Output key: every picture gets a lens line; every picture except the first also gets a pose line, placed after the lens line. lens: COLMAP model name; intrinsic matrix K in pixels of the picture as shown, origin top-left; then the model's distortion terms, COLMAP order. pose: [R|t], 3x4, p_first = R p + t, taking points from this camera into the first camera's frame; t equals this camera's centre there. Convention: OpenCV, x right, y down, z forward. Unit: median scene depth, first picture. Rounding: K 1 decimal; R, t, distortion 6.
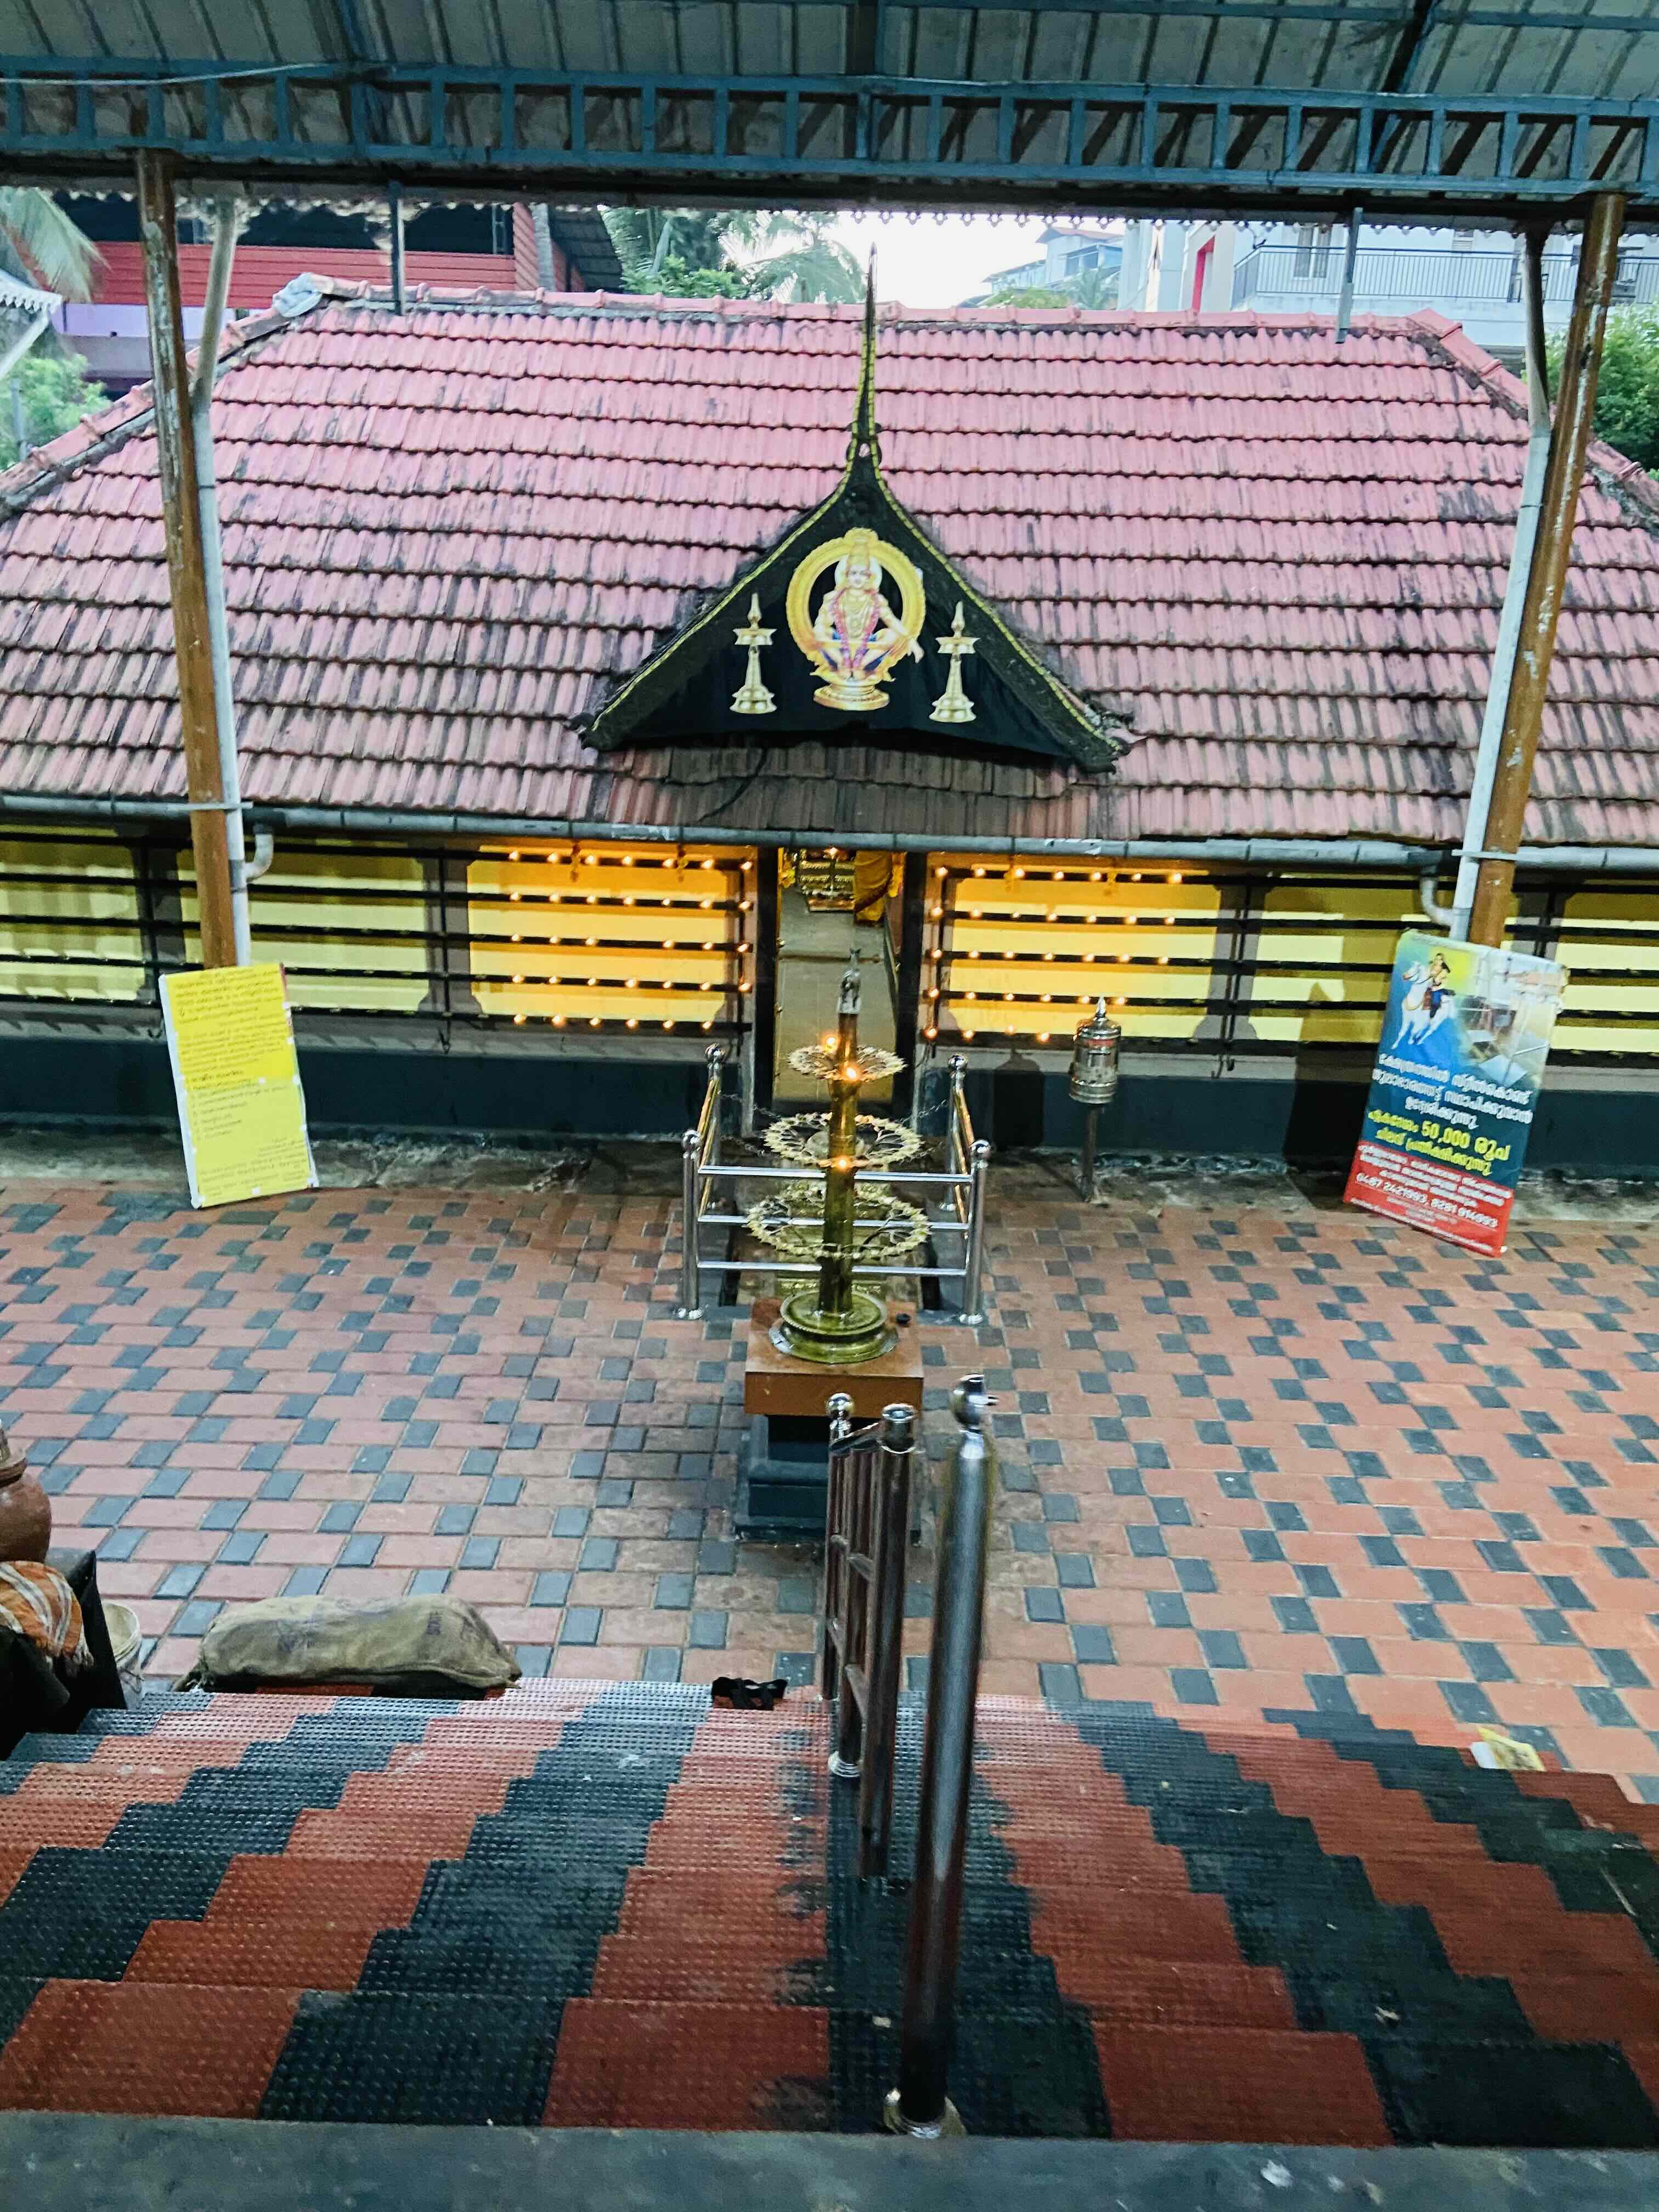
lens RADIAL K [[1669.6, 0, 808.4], [0, 1669.6, 1115.9], [0, 0, 1]] dist [0.128667, -0.154475]
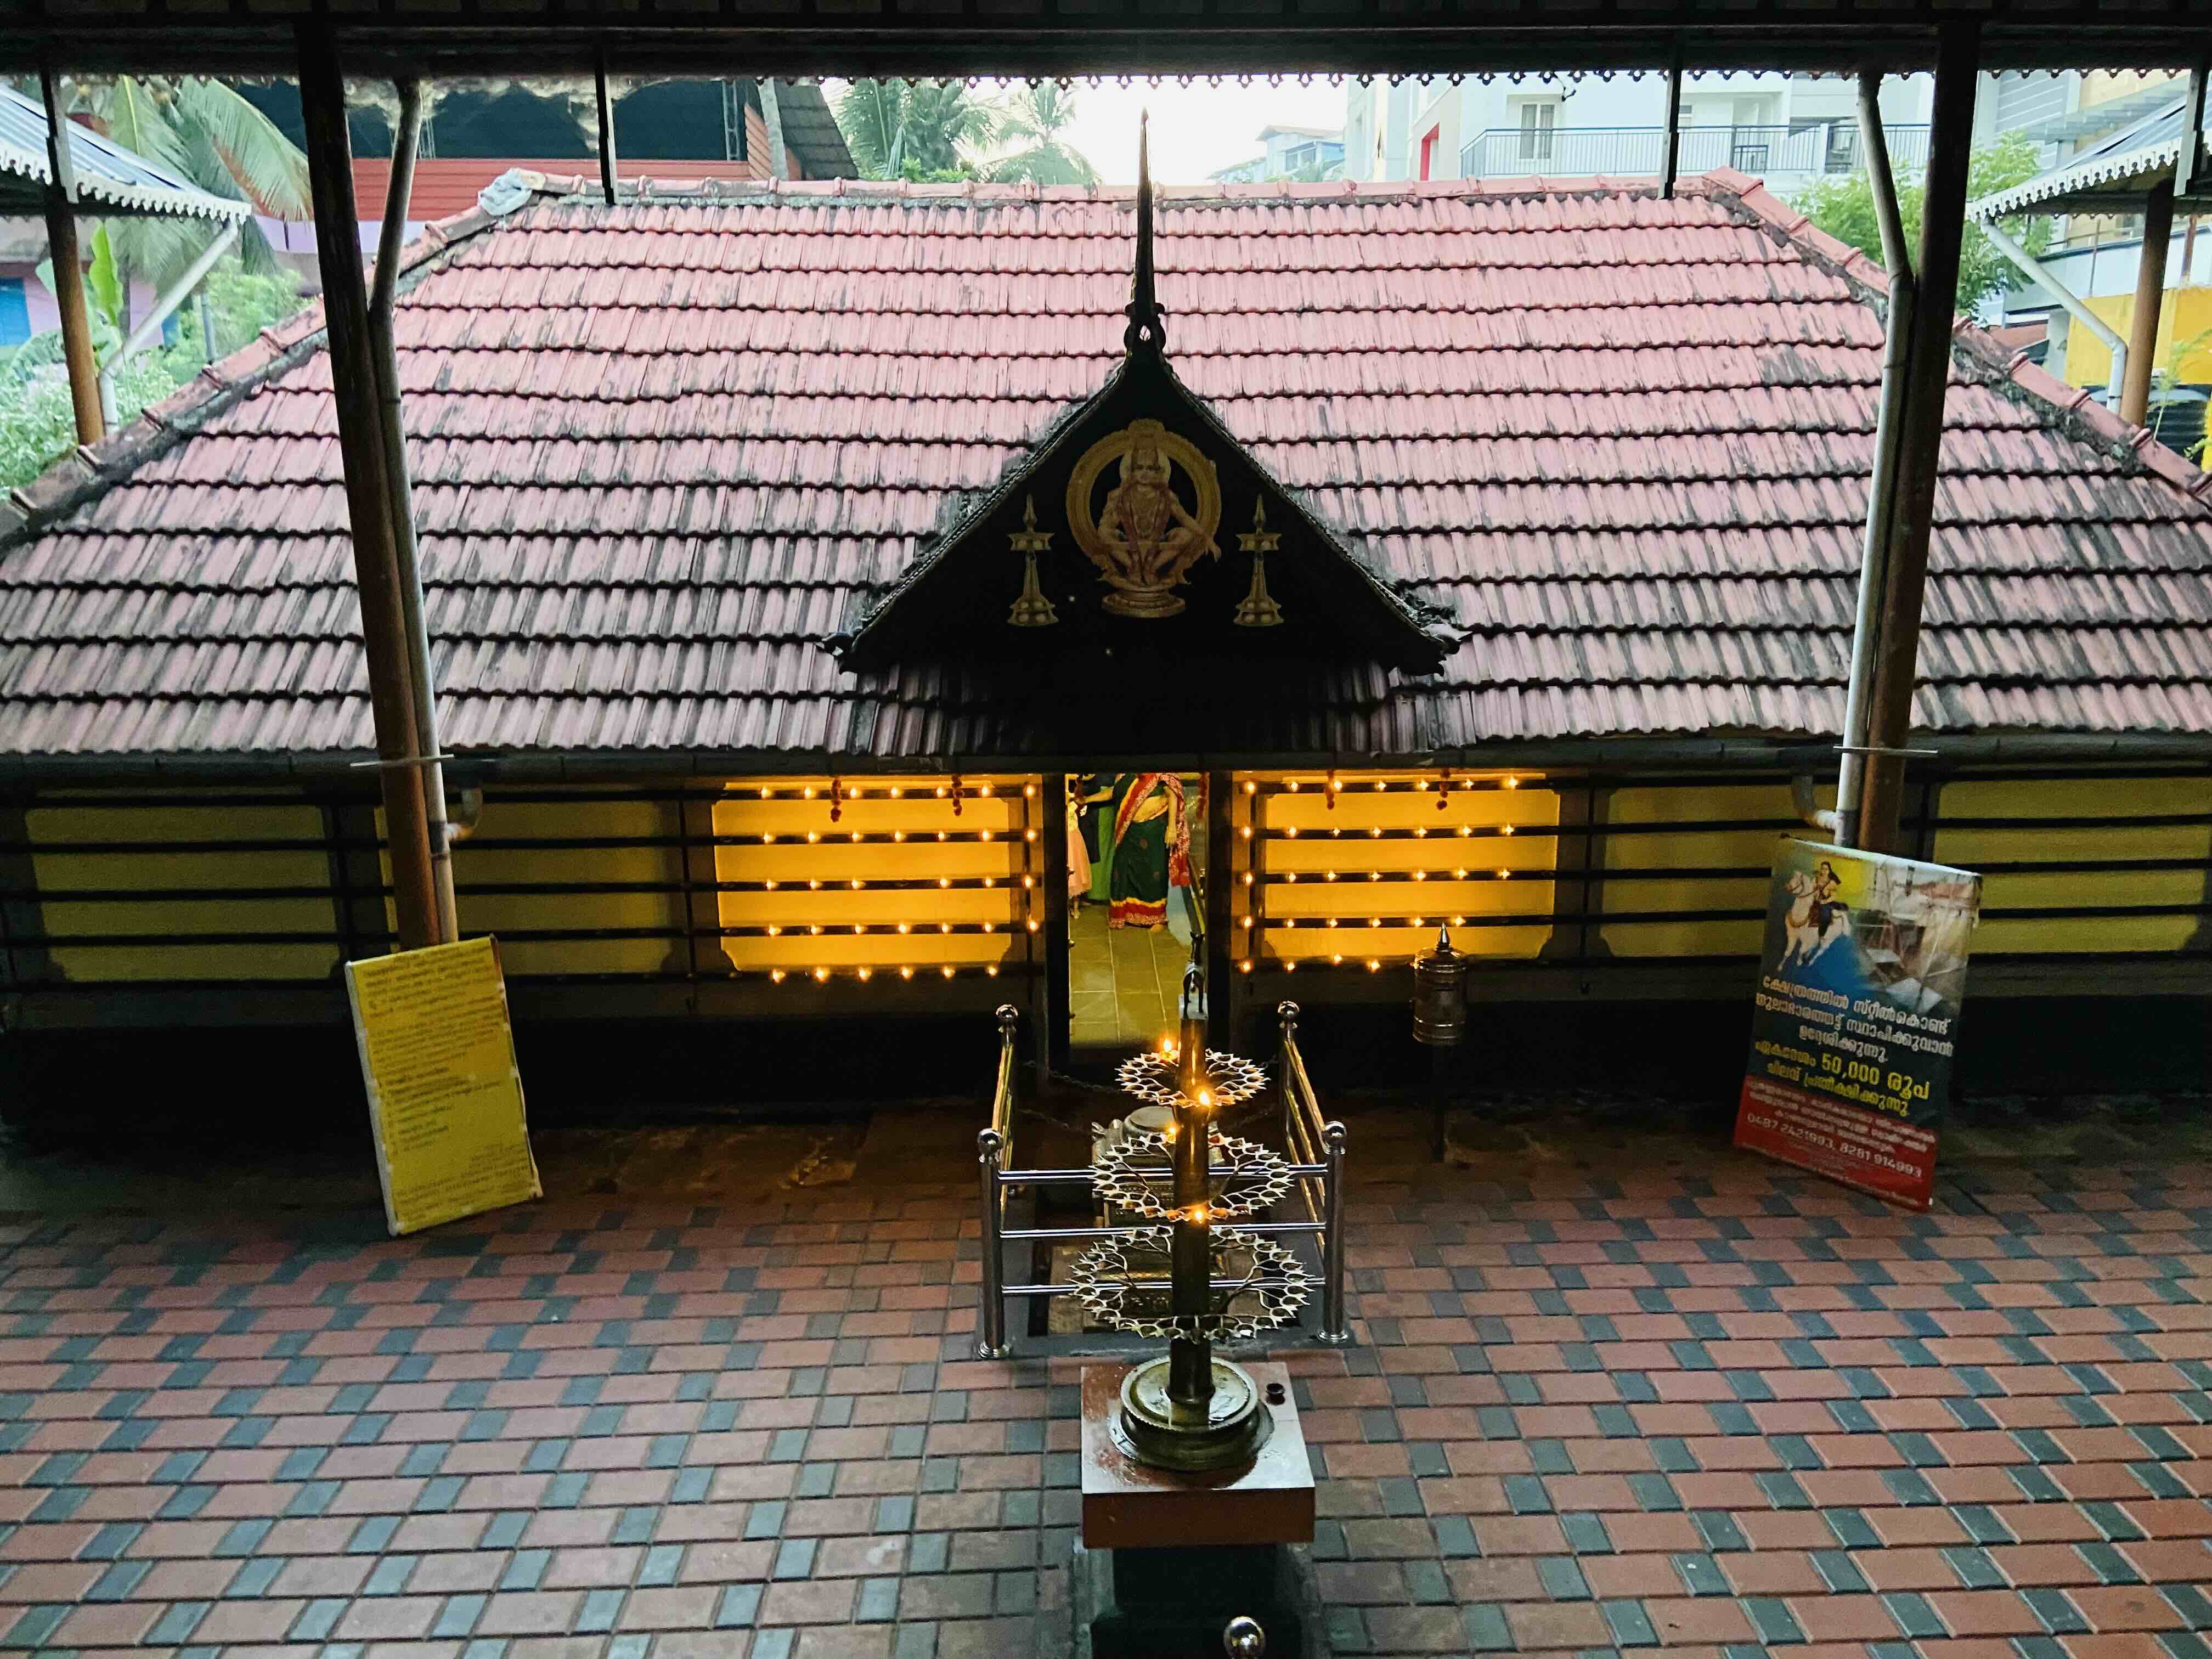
lens RADIAL K [[1669.6, 0, 1135.8], [0, 1669.6, 857.1], [0, 0, 1]] dist [0.128667, -0.154475]
pose [[0.998070, -0.048571, 0.038686, -0.017177], [0.051394, 0.995806, -0.075693, -0.045006], [-0.034847, 0.077535, 0.996380, 0.120478]]
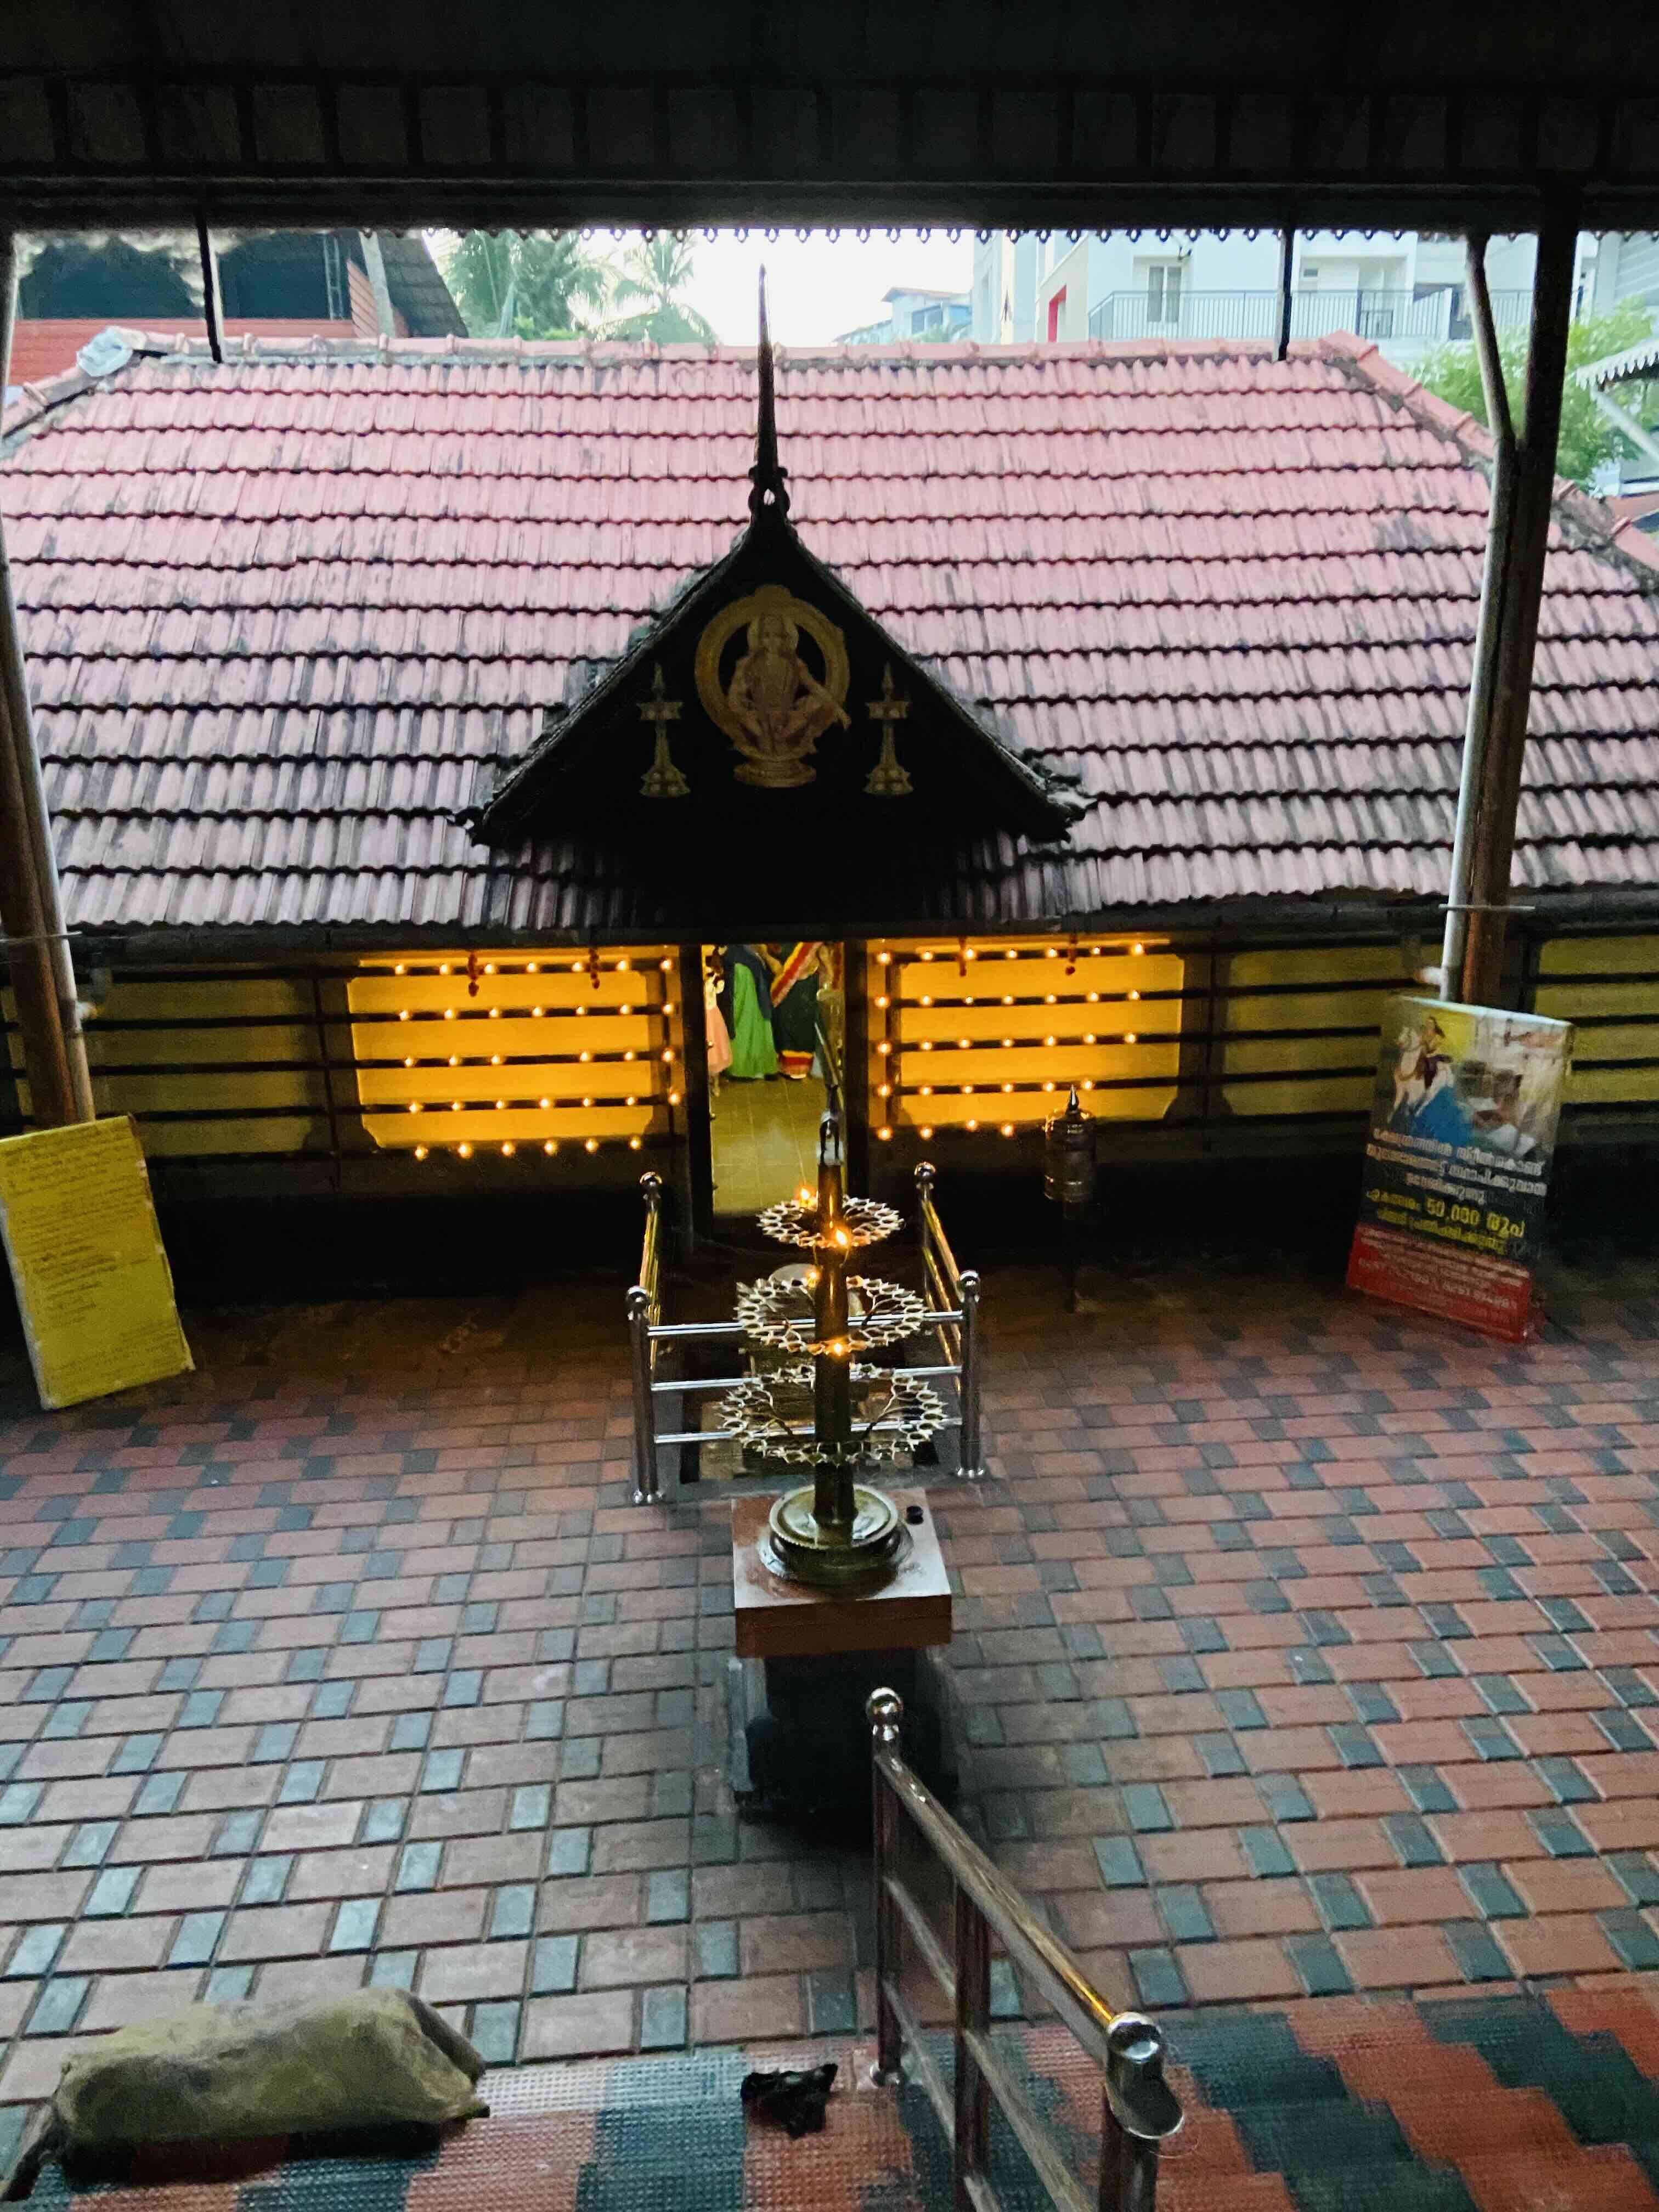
lens RADIAL K [[1669.6, 0, 869.6], [0, 1669.6, 1152.3], [0, 0, 1]] dist [0.128667, -0.154475]
pose [[0.993238, -0.073454, 0.089901, -0.017626], [0.074516, 0.997184, -0.008508, -0.033546], [-0.089023, 0.015150, 0.995914, 0.100215]]
